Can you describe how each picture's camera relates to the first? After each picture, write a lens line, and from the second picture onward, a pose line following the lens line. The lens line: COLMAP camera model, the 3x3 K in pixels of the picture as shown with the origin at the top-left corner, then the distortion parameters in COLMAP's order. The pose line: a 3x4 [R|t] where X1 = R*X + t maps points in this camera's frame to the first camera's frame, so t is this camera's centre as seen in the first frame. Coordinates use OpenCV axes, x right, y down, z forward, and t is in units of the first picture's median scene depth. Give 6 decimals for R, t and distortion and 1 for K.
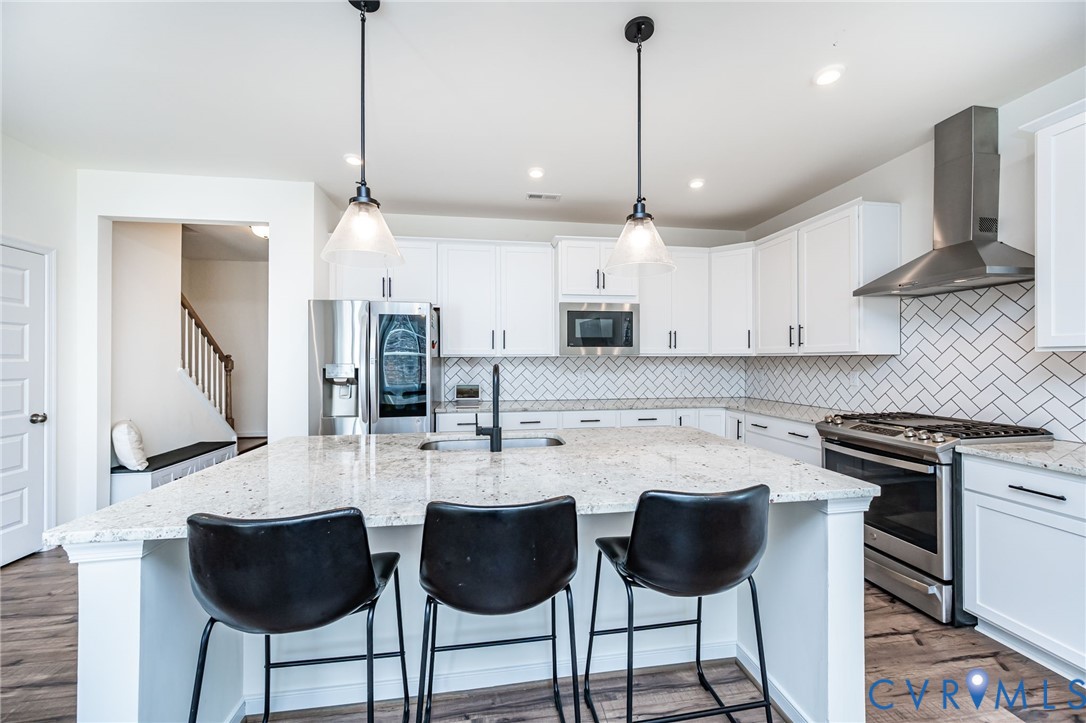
lens RADIAL K [[457.7, 0, 543.0], [0, 457.7, 361.5], [0, 0, 1]] dist [-0.008107, 0.004824]
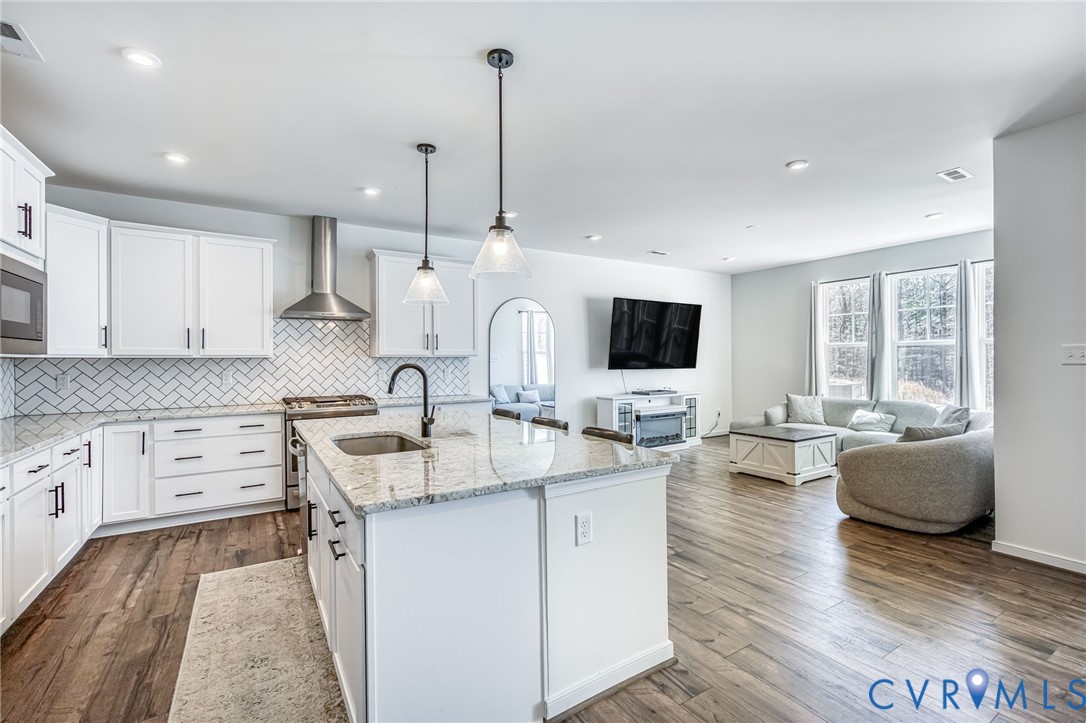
lens RADIAL K [[457.7, 0, 543.0], [0, 457.7, 361.5], [0, 0, 1]] dist [-0.008107, 0.004824]
pose [[-0.394869, 0.000720, 0.918737, -0.856925], [0.010942, 0.999932, 0.003919, 0.000108], [-0.918672, 0.011600, -0.394850, 0.830487]]
